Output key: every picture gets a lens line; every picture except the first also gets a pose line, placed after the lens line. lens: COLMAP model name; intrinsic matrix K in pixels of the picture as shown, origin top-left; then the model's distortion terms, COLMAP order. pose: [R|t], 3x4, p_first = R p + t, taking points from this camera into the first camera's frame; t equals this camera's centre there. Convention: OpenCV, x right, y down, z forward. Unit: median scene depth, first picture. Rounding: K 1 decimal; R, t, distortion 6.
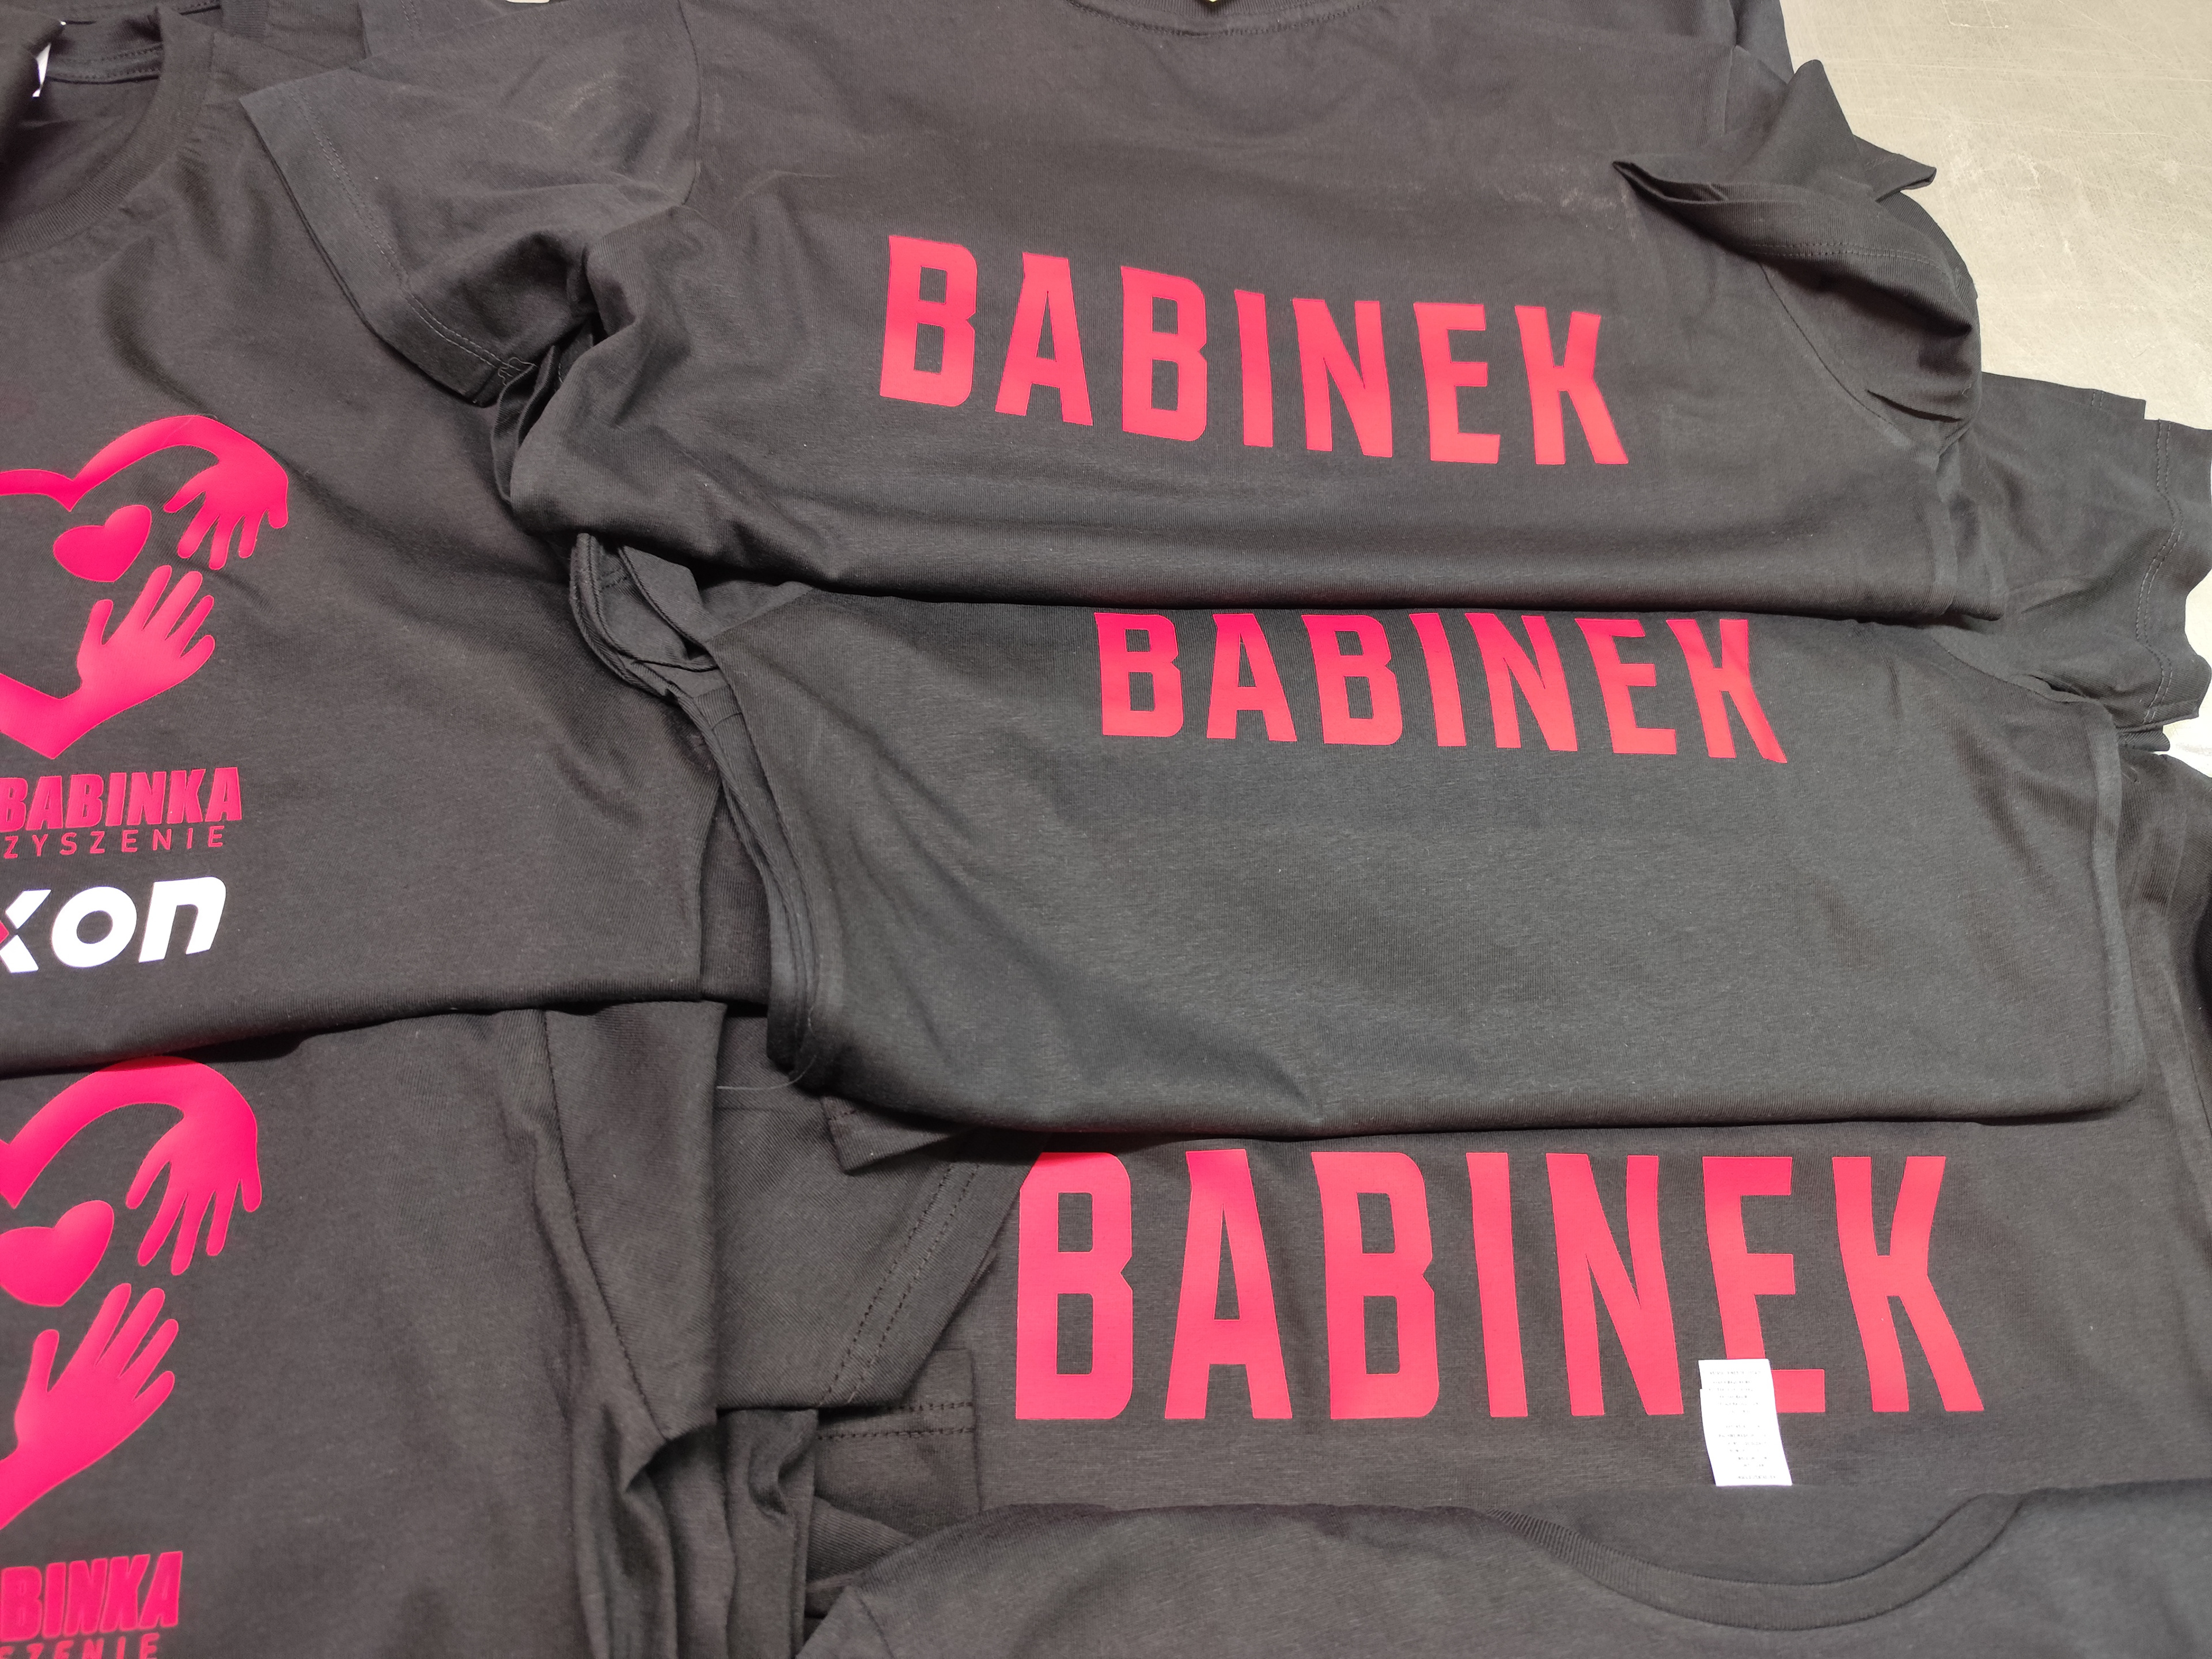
lens RADIAL K [[1558.8, 0, 1142.3], [0, 1558.8, 844.4], [0, 0, 1]] dist [0.030571, -0.045518]
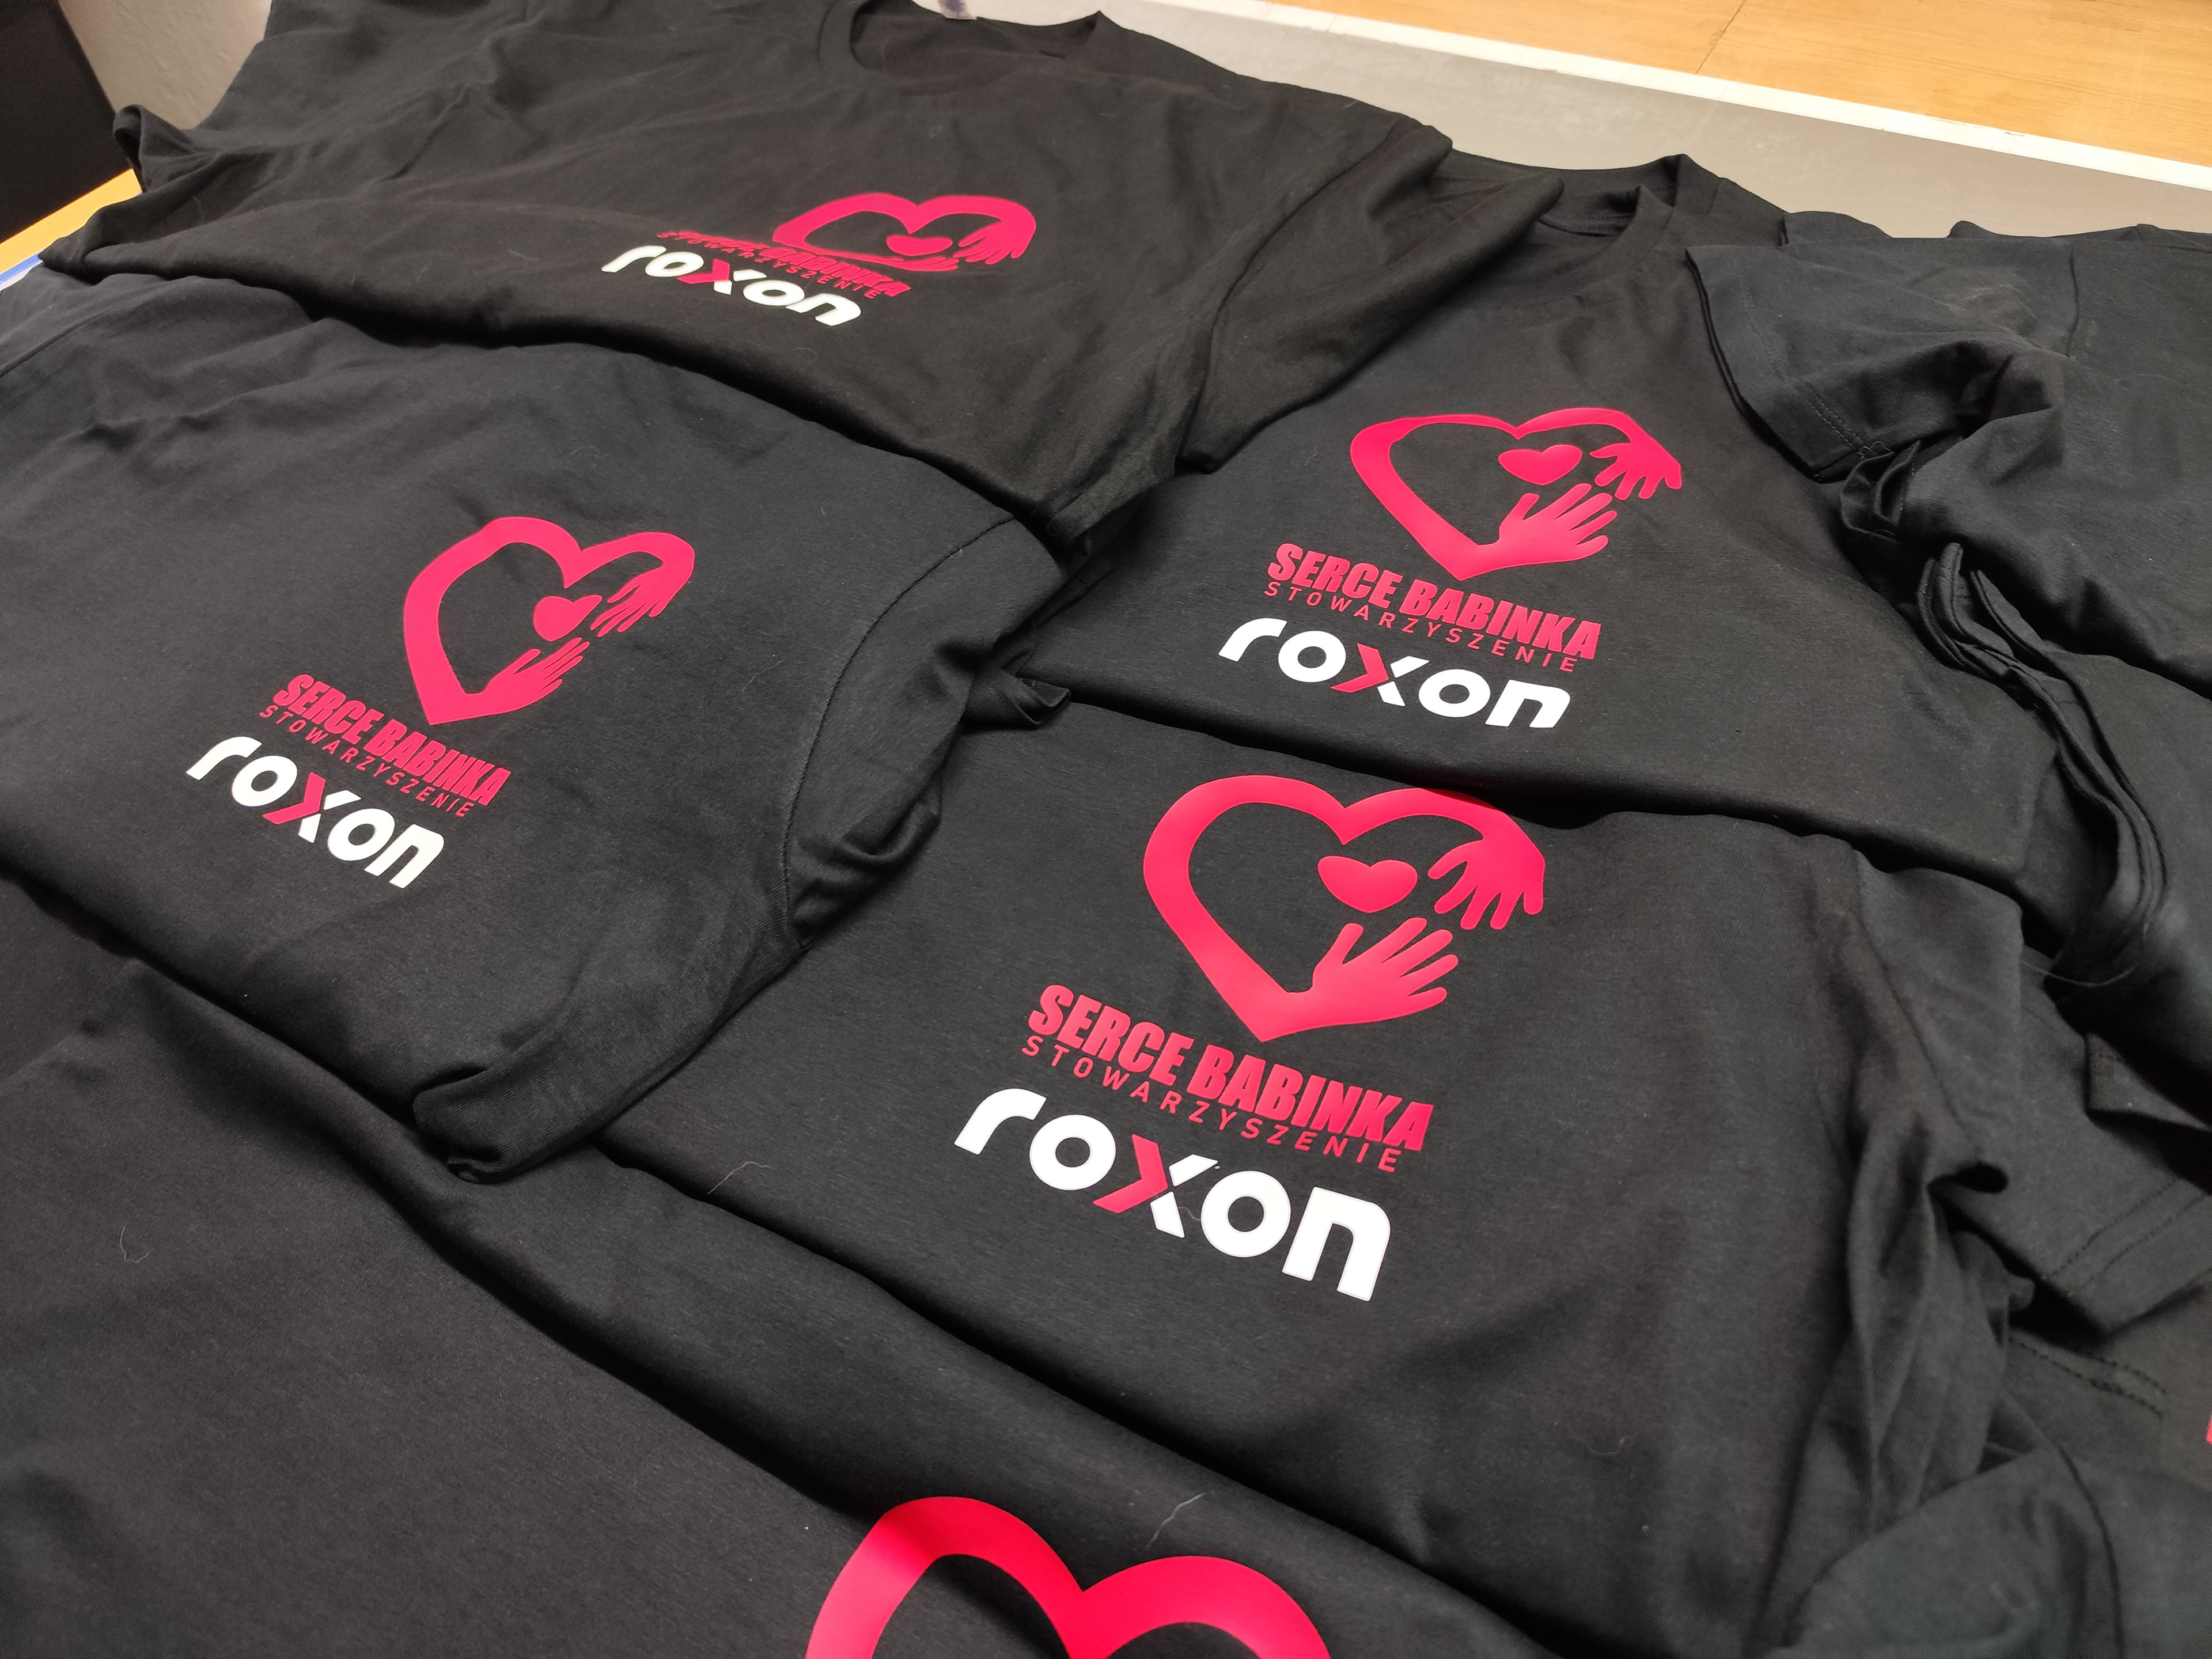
lens RADIAL K [[1558.8, 0, 1142.3], [0, 1558.8, 844.4], [0, 0, 1]] dist [0.030571, -0.045518]
pose [[0.826358, 0.326247, -0.459015, -0.264823], [-0.445421, 0.877393, -0.178273, 0.464677], [0.344575, 0.351772, 0.870359, -0.097064]]
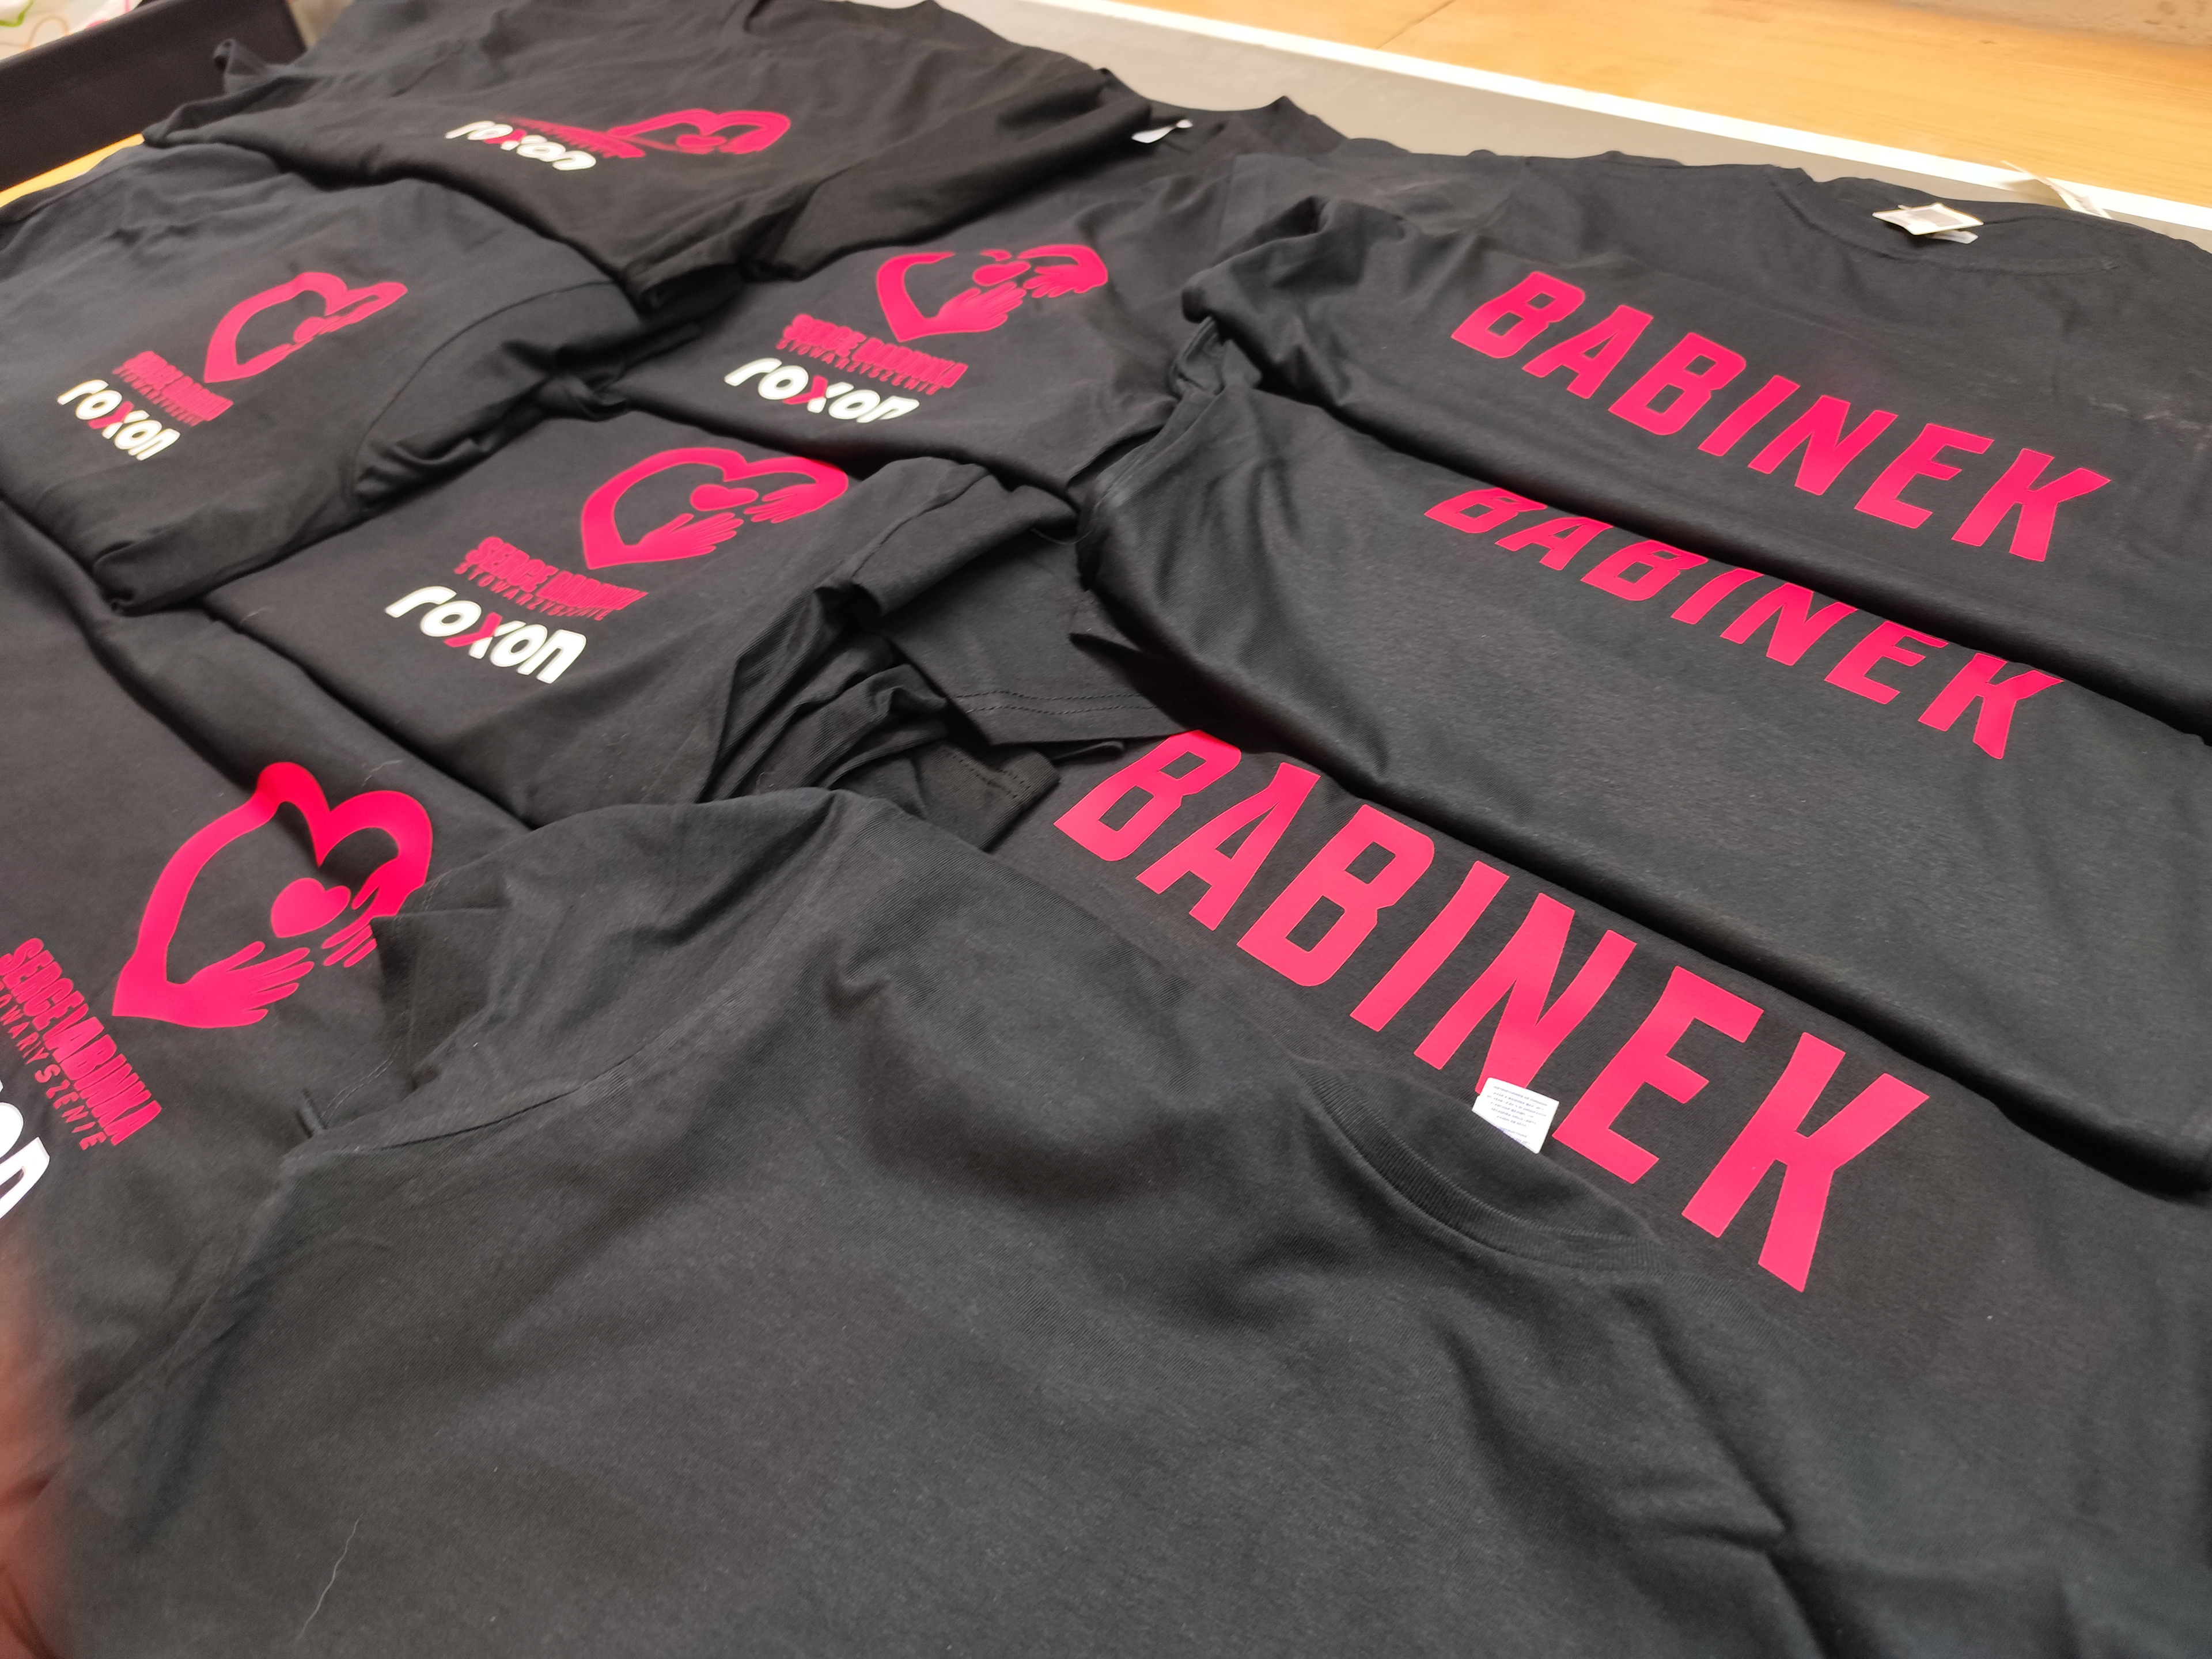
lens RADIAL K [[1493.5, 0, 1106.0], [0, 1493.5, 829.5], [0, 0, 1]] dist [0.060390, -0.090395]
pose [[0.705169, 0.388067, -0.593414, 0.665862], [-0.562109, 0.816089, -0.134283, 0.484773], [0.432168, 0.428256, 0.793617, 0.005130]]
